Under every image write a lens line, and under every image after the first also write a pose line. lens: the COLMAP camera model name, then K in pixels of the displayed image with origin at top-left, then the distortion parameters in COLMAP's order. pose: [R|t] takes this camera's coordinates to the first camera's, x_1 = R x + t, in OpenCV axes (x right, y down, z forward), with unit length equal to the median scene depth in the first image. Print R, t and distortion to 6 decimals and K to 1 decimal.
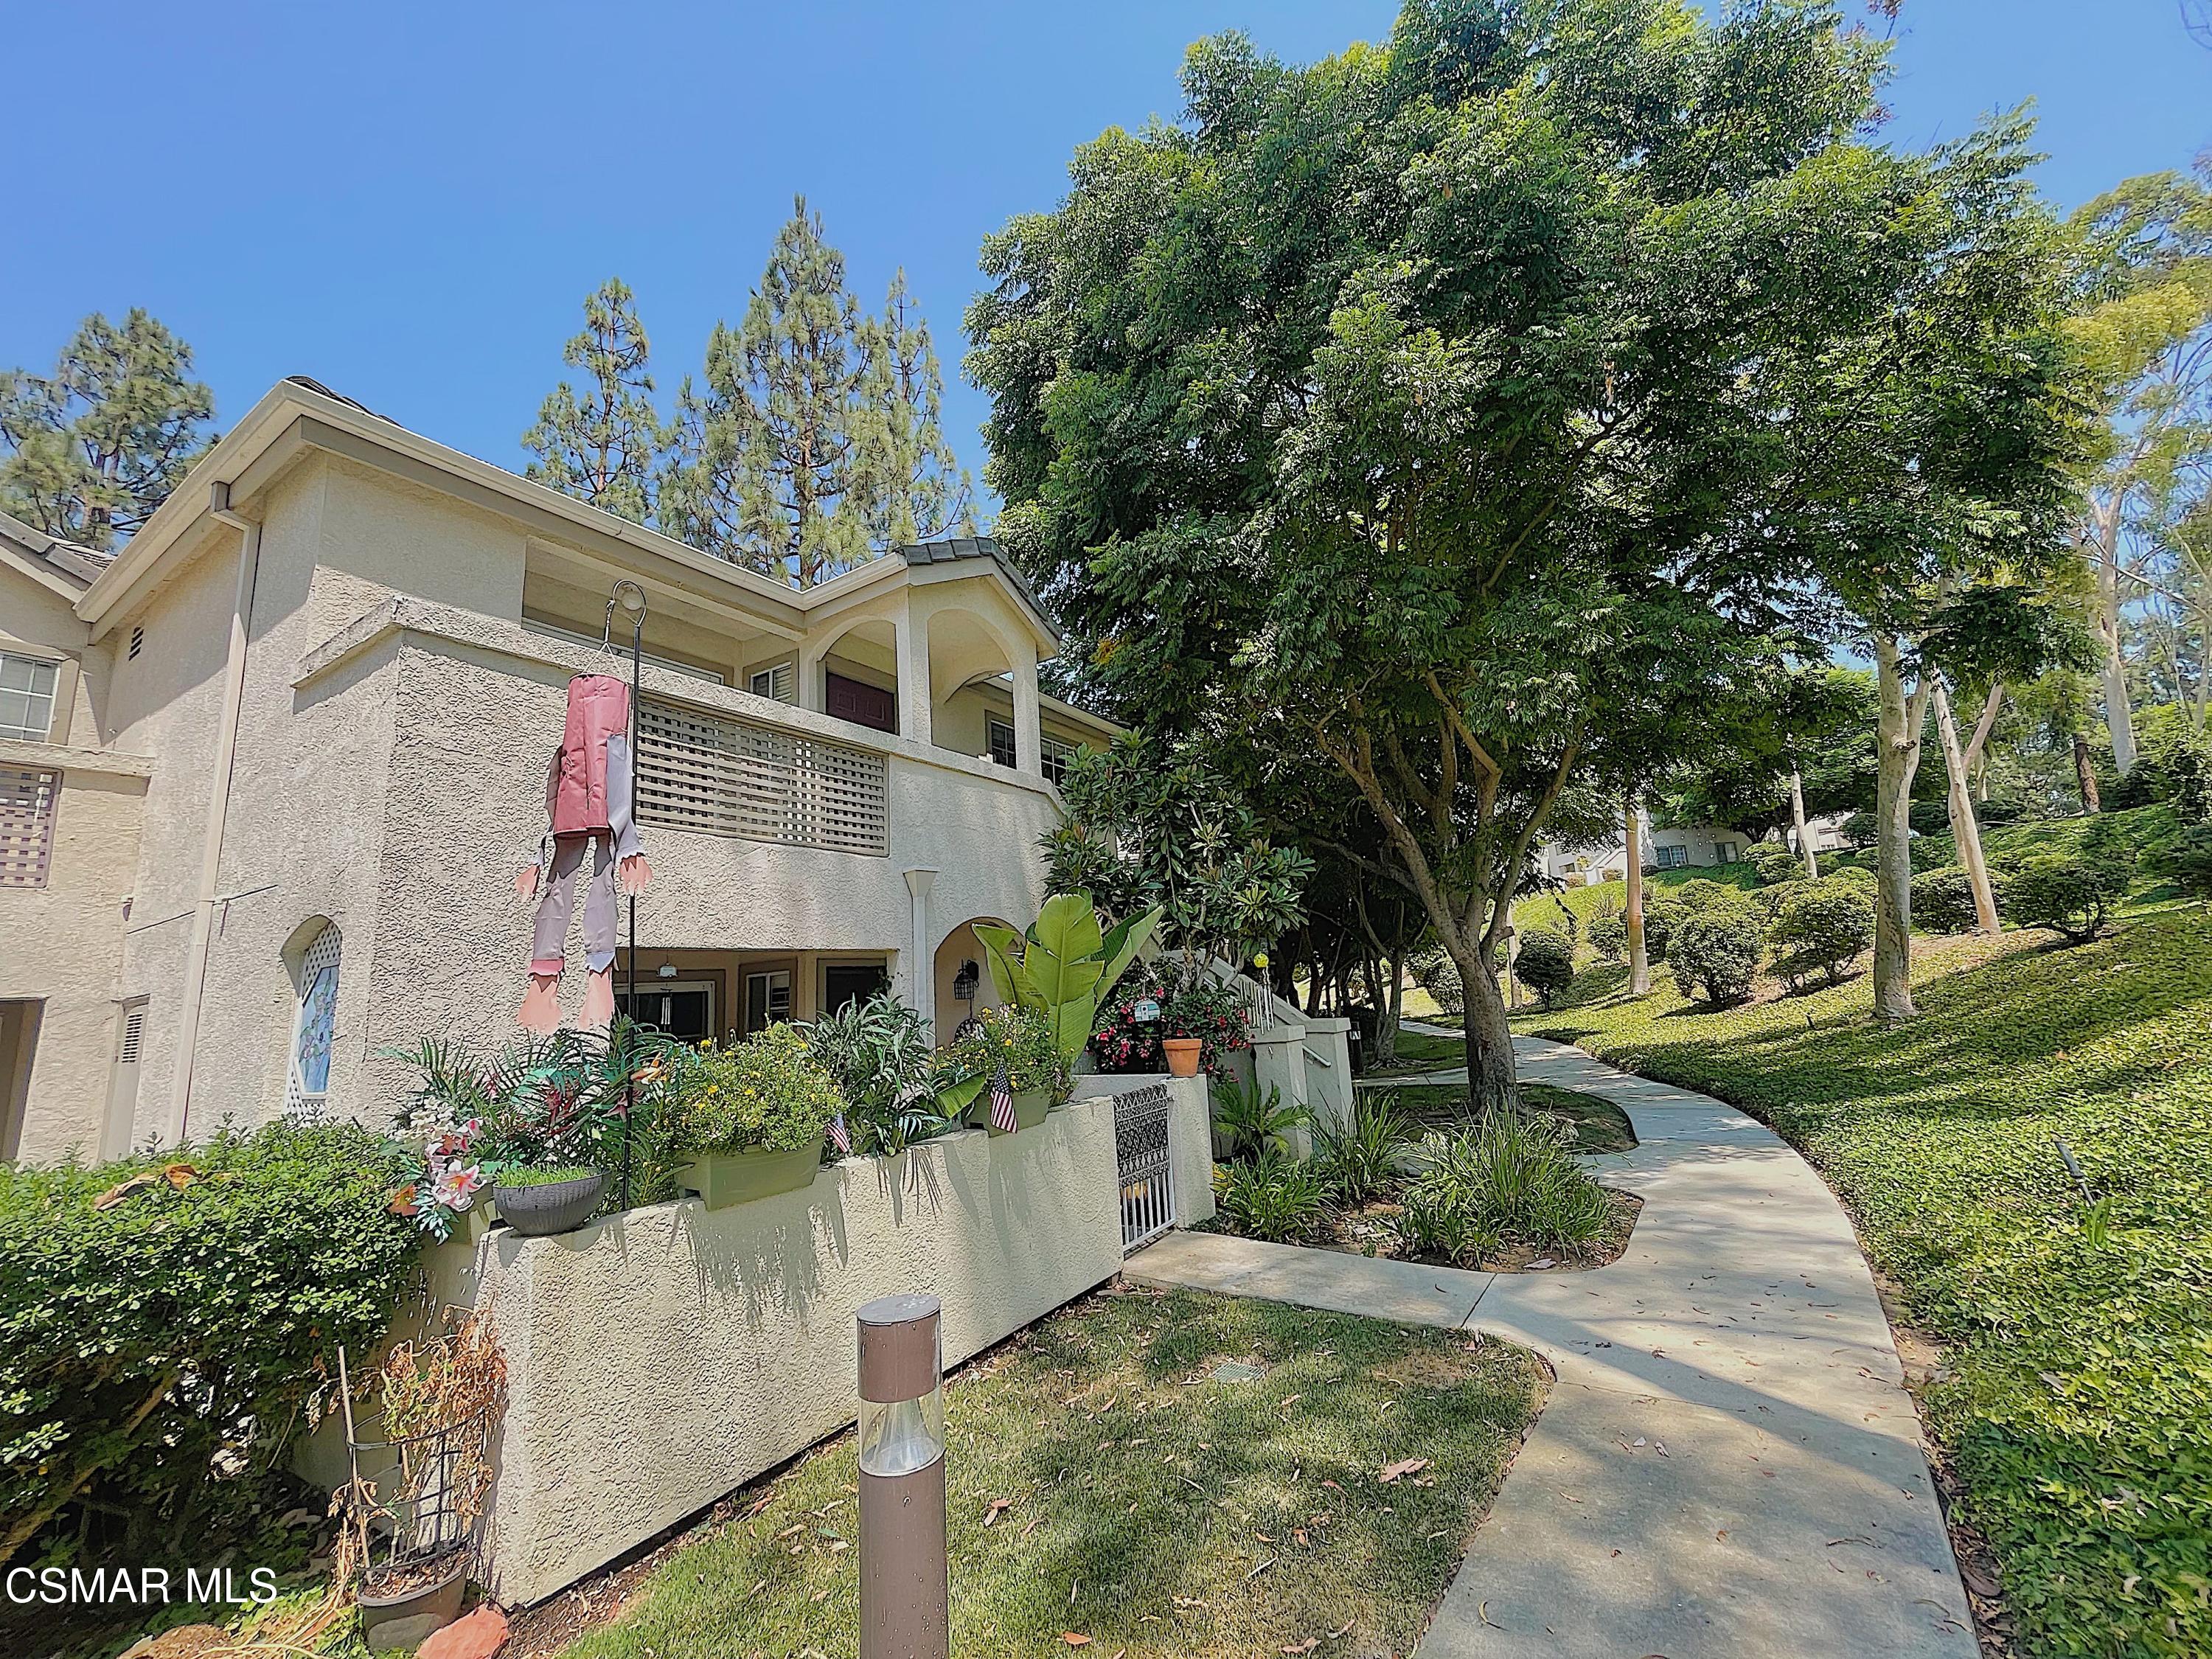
lens RADIAL K [[892.3, 0, 1111.6], [0, 892.3, 823.9], [0, 0, 1]] dist [-0.005484, 0.001654]
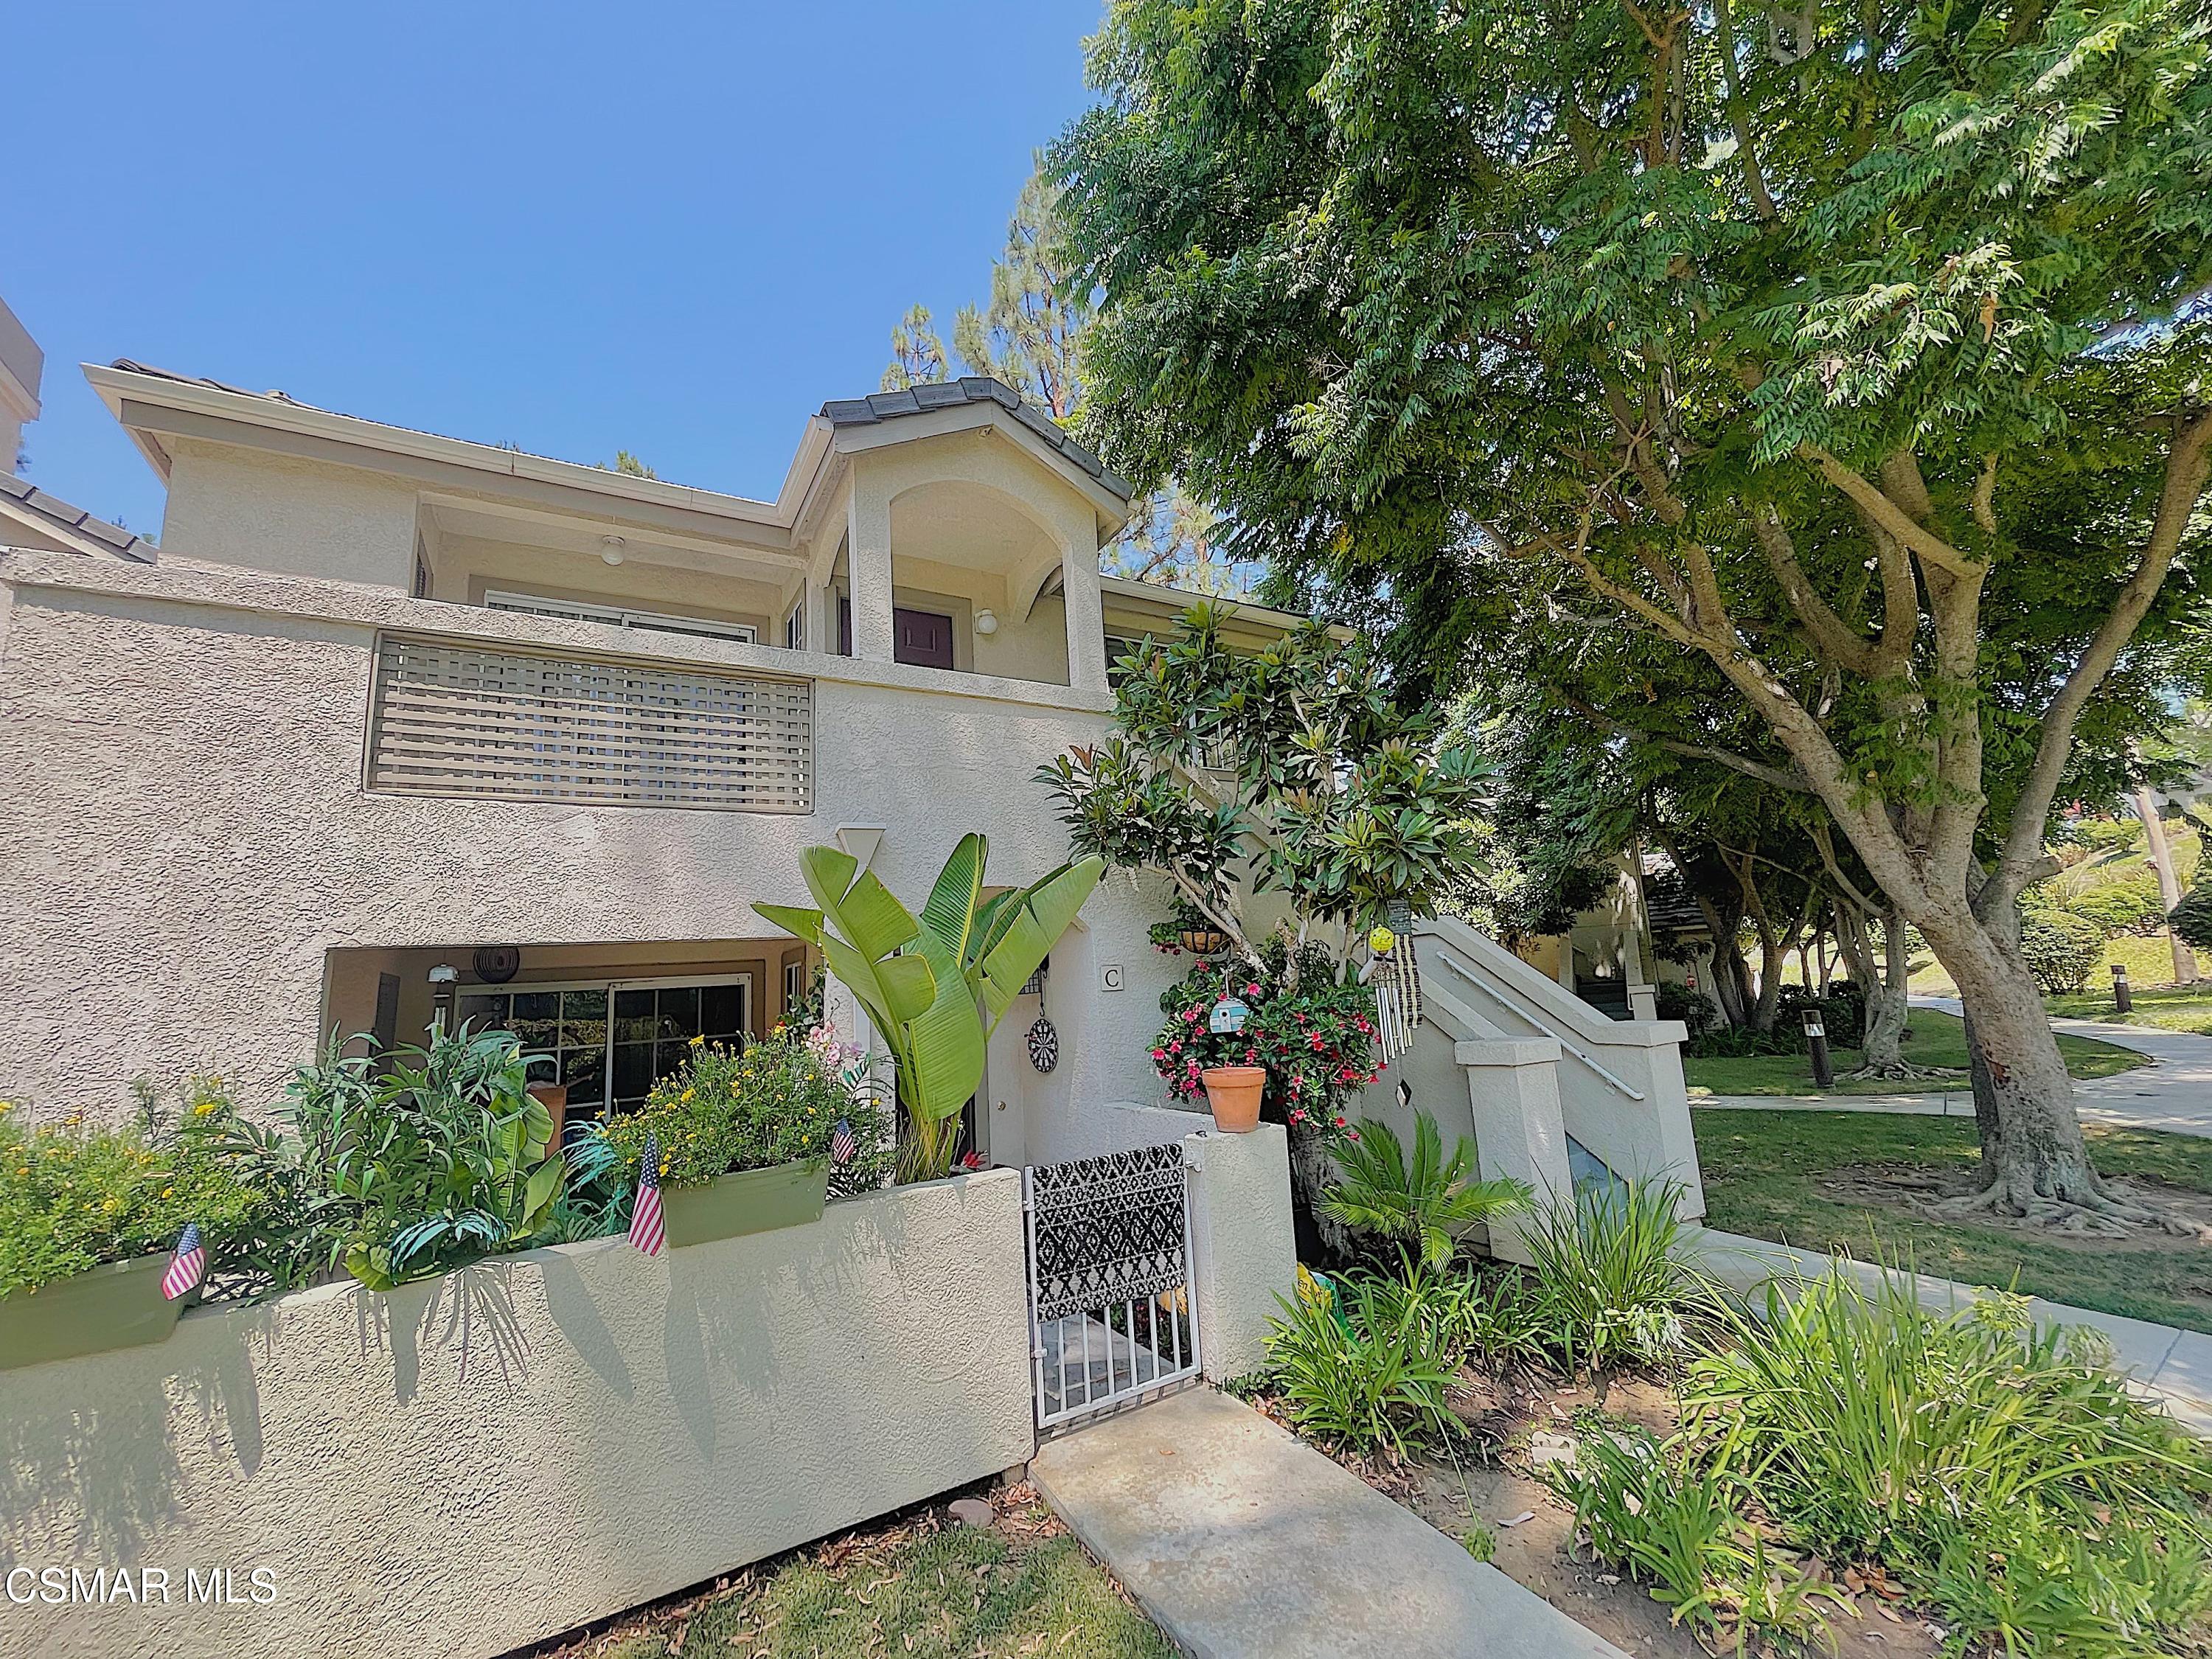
lens RADIAL K [[892.3, 0, 1102.6], [0, 892.3, 829.7], [0, 0, 1]] dist [-0.005484, 0.001654]
pose [[0.887927, -0.073952, -0.454001, 0.369185], [0.092380, 0.995552, 0.018510, 0.070228], [0.450612, -0.058376, 0.890809, 0.523676]]
